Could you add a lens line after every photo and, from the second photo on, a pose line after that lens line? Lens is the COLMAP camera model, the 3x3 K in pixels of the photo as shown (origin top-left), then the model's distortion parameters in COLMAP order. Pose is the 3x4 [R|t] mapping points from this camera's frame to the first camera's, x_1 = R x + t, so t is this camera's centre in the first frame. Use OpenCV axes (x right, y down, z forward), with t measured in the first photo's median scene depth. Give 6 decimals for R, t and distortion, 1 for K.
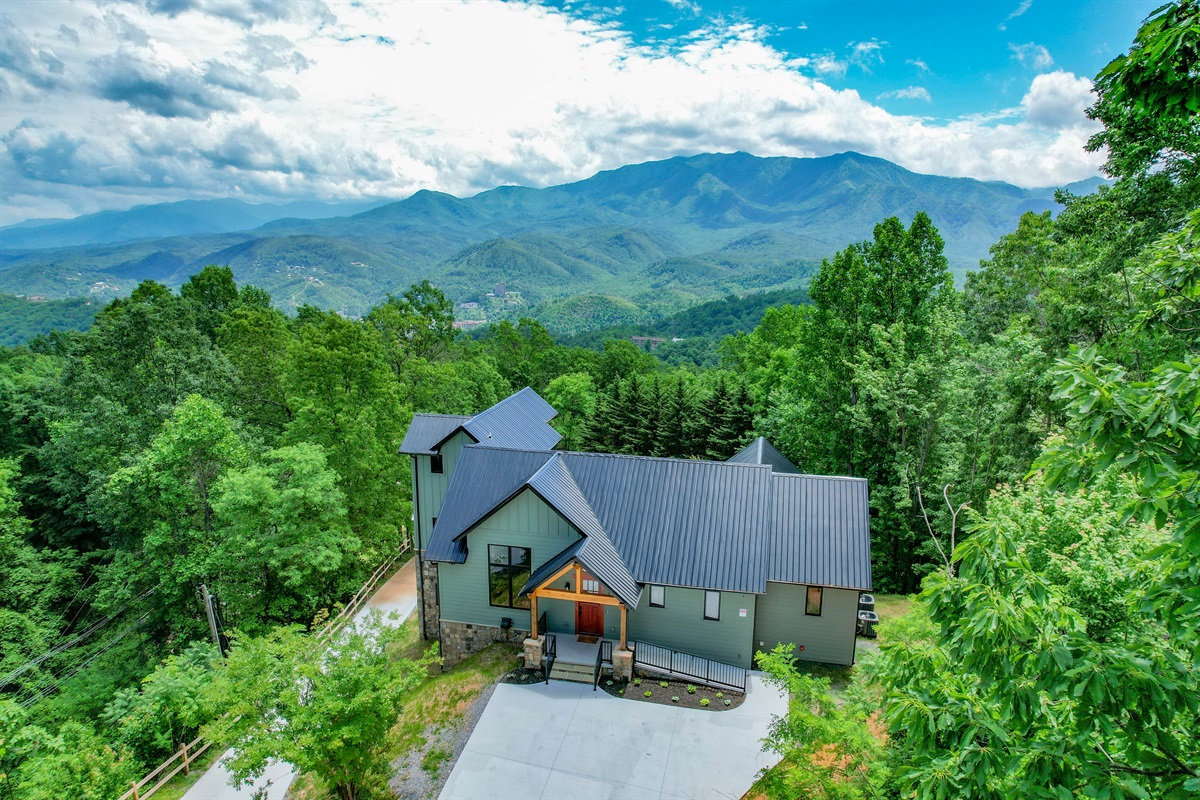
lens RADIAL K [[779.0, 0, 601.2], [0, 779.0, 401.3], [0, 0, 1]] dist [-0.030242, 0.001101]
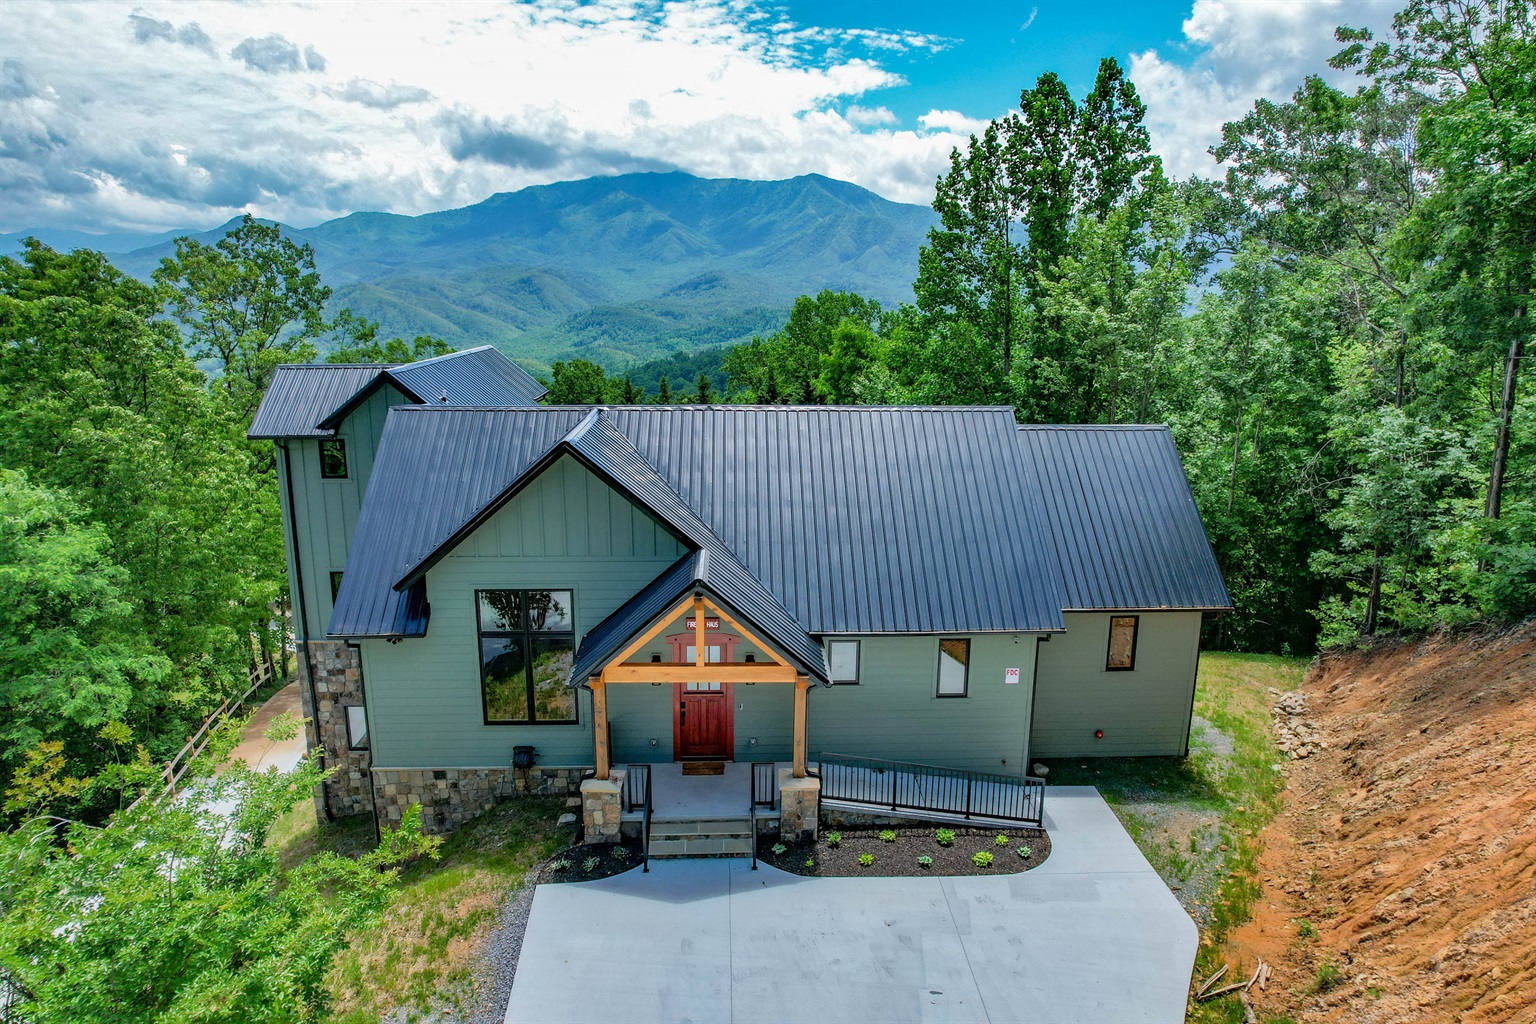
lens RADIAL K [[997.2, 0, 769.5], [0, 997.2, 513.7], [0, 0, 1]] dist [-0.030242, 0.001101]
pose [[0.967055, -0.060455, 0.247284, -0.127951], [0.055263, 0.998082, 0.027891, 0.140023], [-0.248496, -0.013306, 0.968541, 0.411940]]
